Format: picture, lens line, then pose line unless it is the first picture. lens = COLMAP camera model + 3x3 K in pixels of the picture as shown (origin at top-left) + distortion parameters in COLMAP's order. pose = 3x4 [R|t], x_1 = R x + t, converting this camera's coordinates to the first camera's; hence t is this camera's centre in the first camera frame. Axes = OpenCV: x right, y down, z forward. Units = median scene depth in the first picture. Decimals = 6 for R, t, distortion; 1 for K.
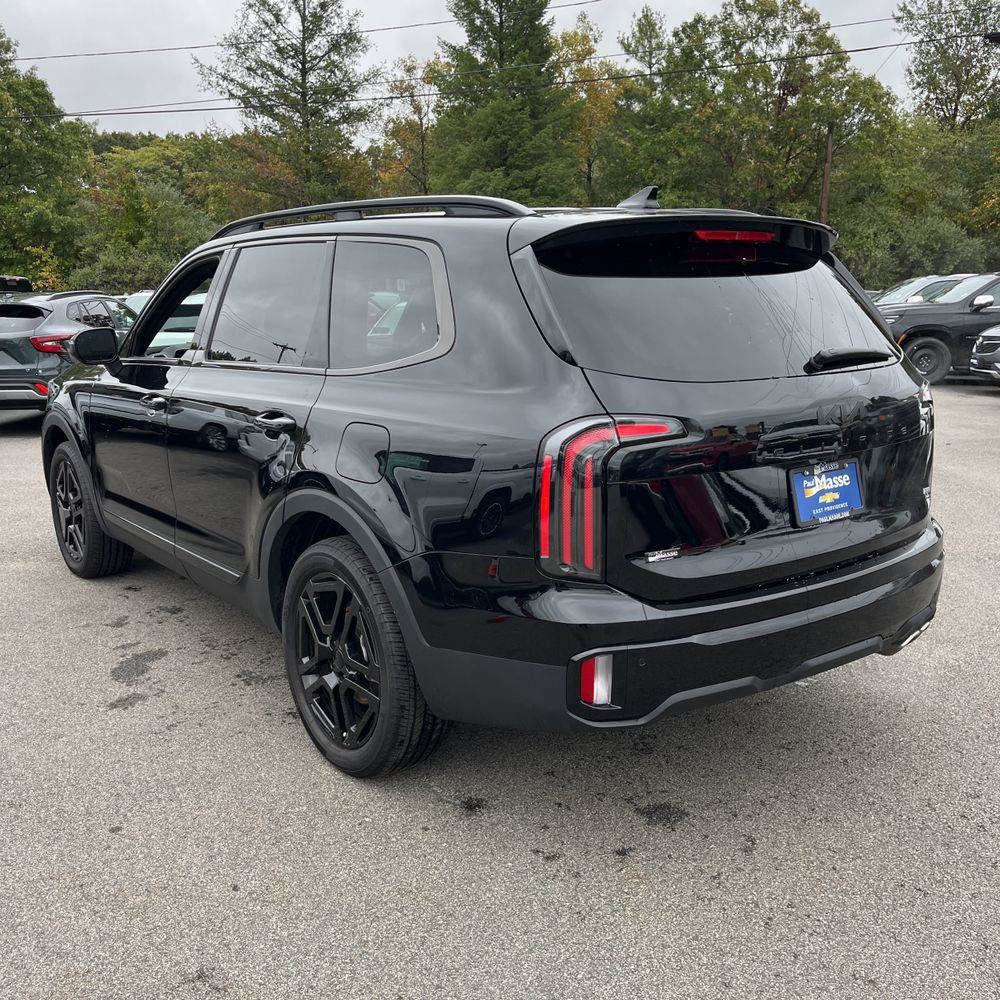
lens RADIAL K [[1008.5, 0, 485.4], [0, 1008.5, 491.7], [0, 0, 1]] dist [0.040895, -0.045164]
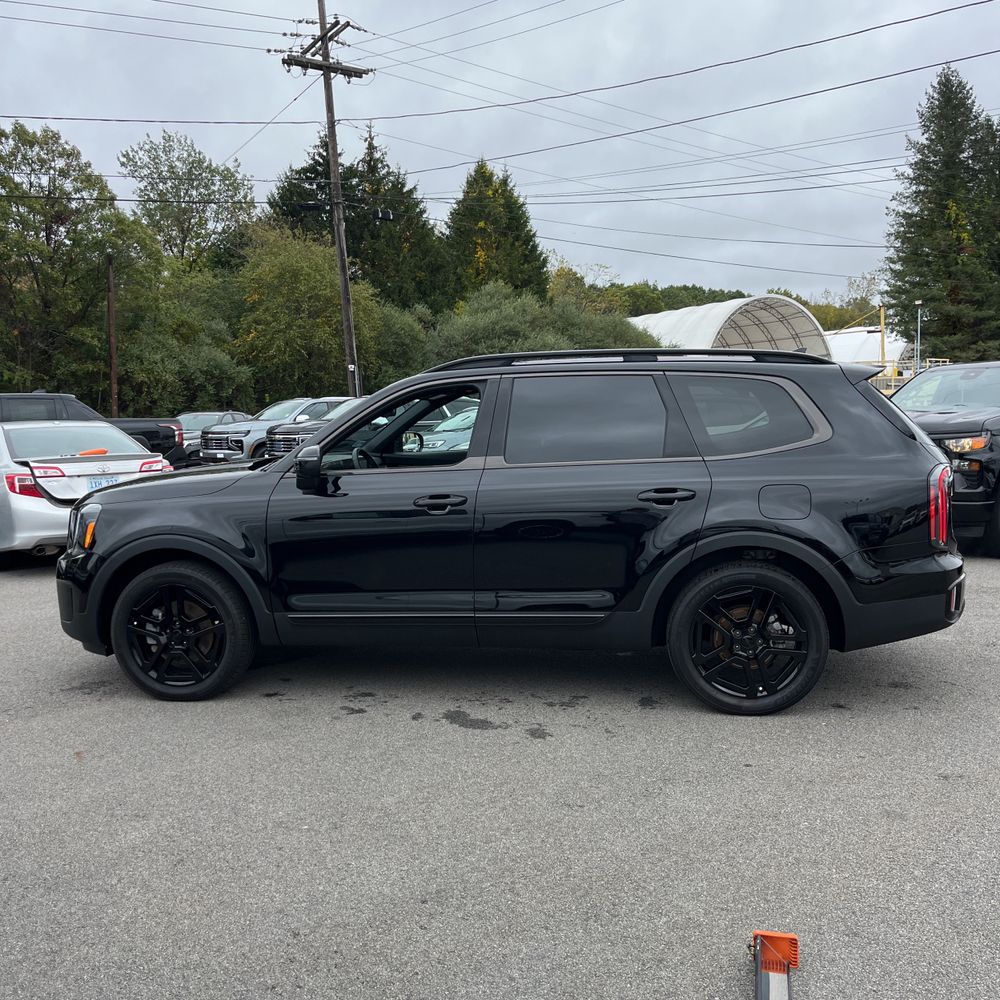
lens RADIAL K [[1005.2, 0, 488.2], [0, 1005.2, 501.0], [0, 0, 1]] dist [0.046295, -0.044420]
pose [[0.719293, -0.073006, 0.690860, -0.993170], [0.146917, 0.987956, -0.048562, -0.019973], [-0.678994, 0.136429, 0.721356, 0.086100]]
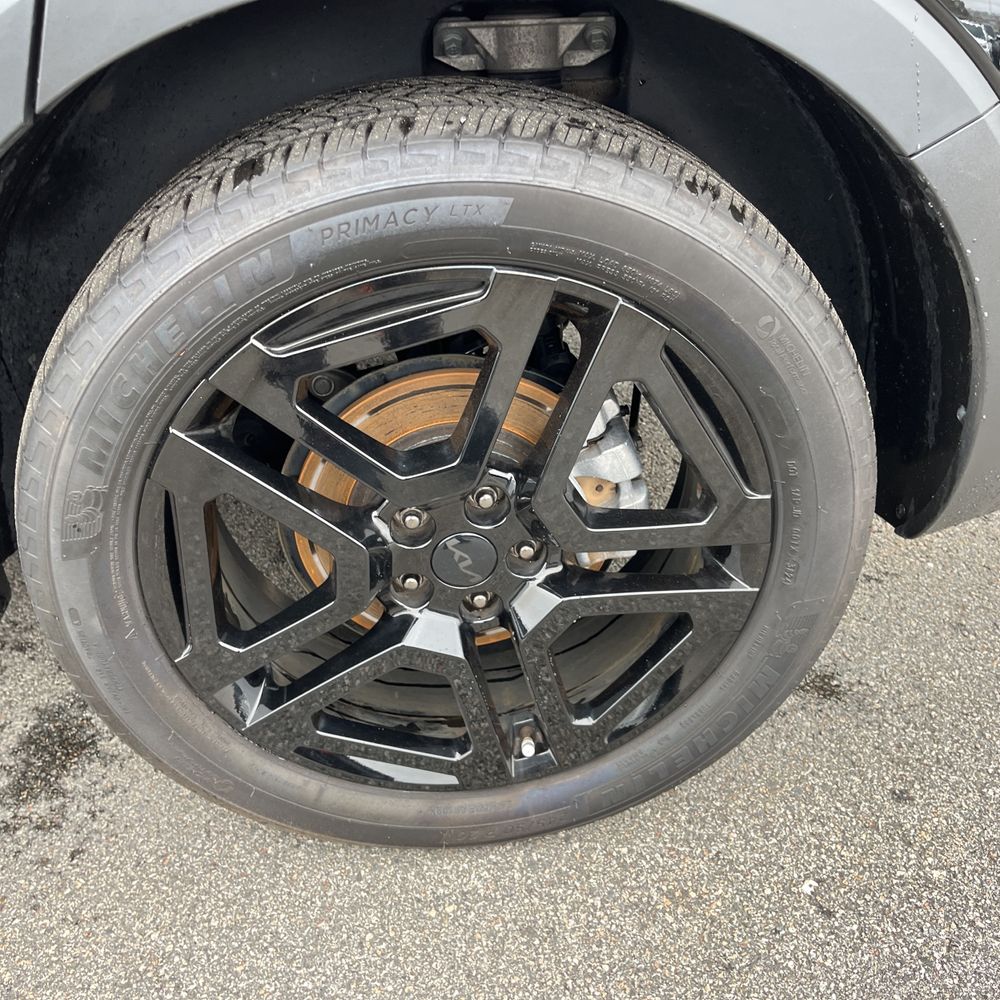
lens RADIAL K [[1028.4, 0, 500.5], [0, 1028.4, 483.6], [0, 0, 1]] dist [0.014257, -0.001586]
pose [[0.512052, -0.447947, 0.732903, -0.230090], [0.157922, 0.887801, 0.432286, 0.015344], [-0.844313, -0.105611, 0.525340, 0.565513]]
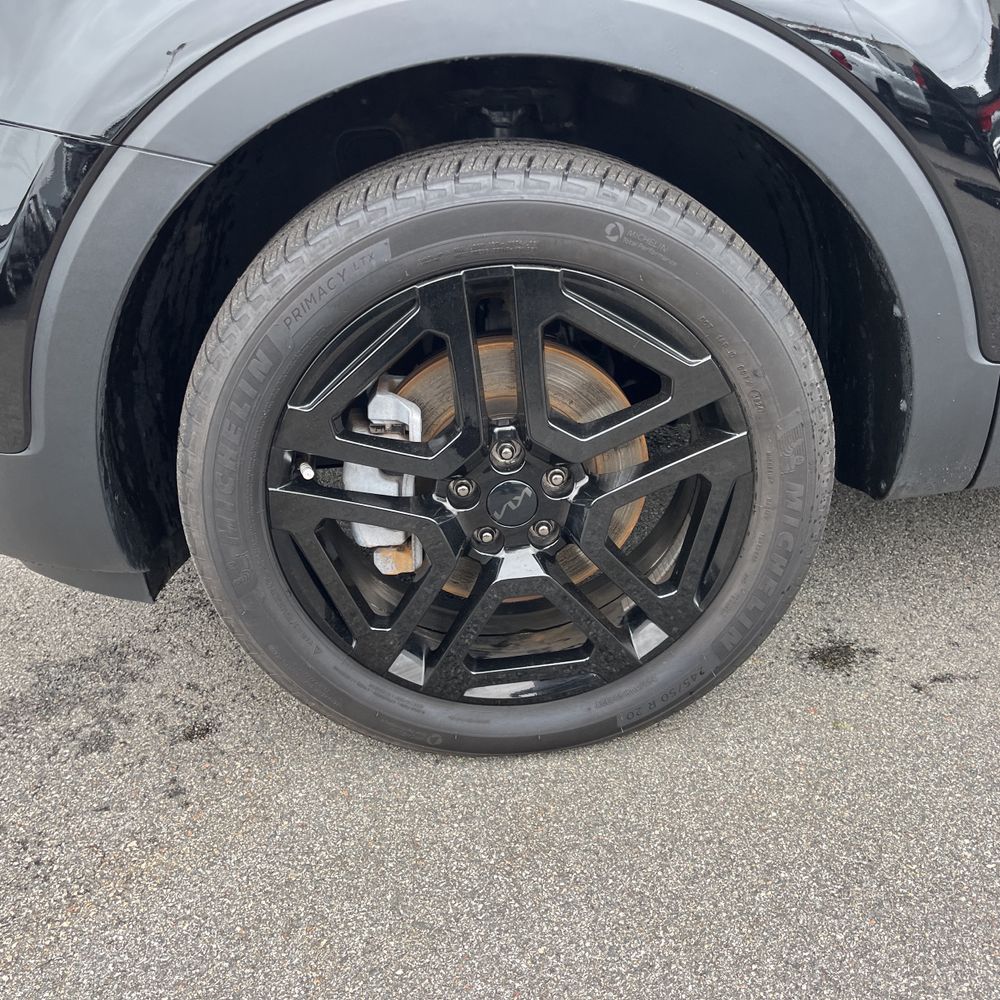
lens RADIAL K [[1011.5, 0, 483.8], [0, 1011.5, 503.0], [0, 0, 1]] dist [0.013920, -0.003619]
pose [[0.561290, -0.394011, 0.727811, -0.657059], [0.225740, 0.918944, 0.323392, -0.060340], [-0.796238, -0.017220, 0.604738, 1.017165]]
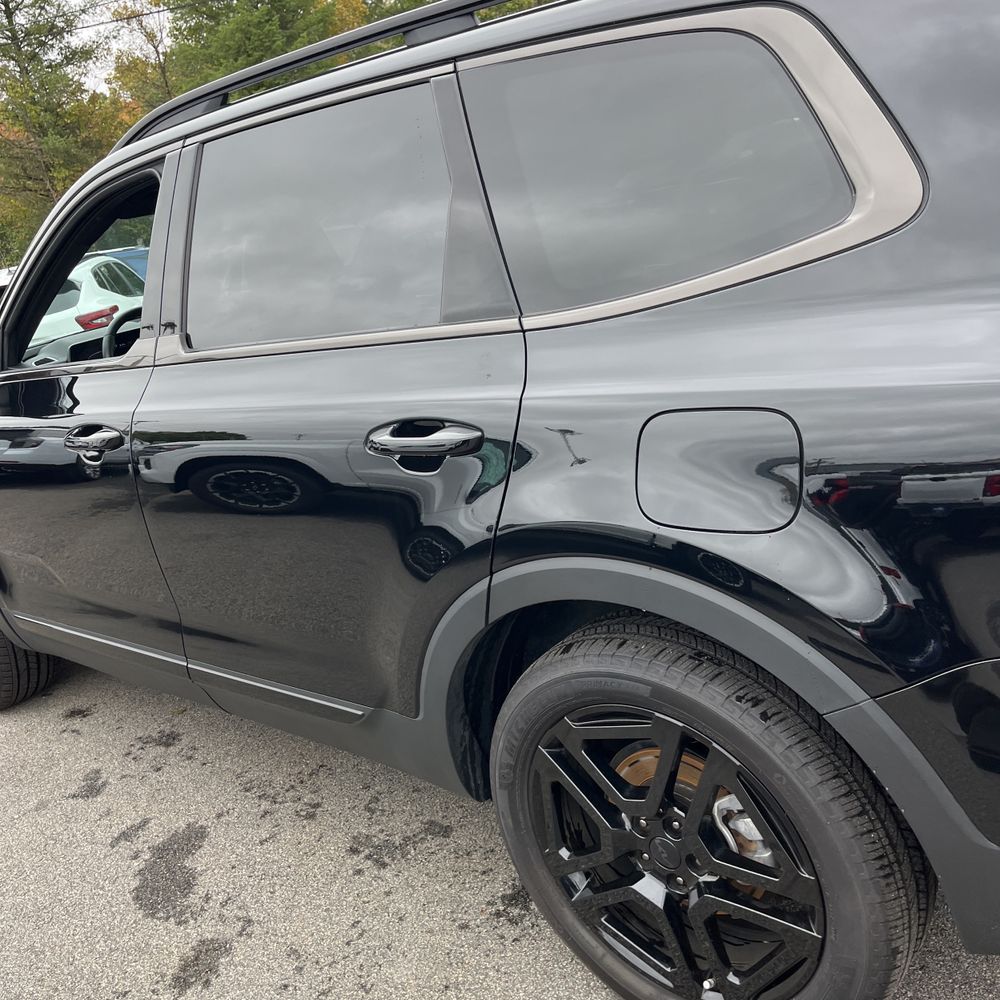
lens RADIAL K [[1008.5, 0, 485.4], [0, 1008.5, 491.7], [0, 0, 1]] dist [0.040895, -0.045164]
pose [[0.961566, -0.215369, 0.170314, -0.192282], [0.202172, 0.975059, 0.091574, -0.059142], [-0.185788, -0.053621, 0.981126, 0.339002]]
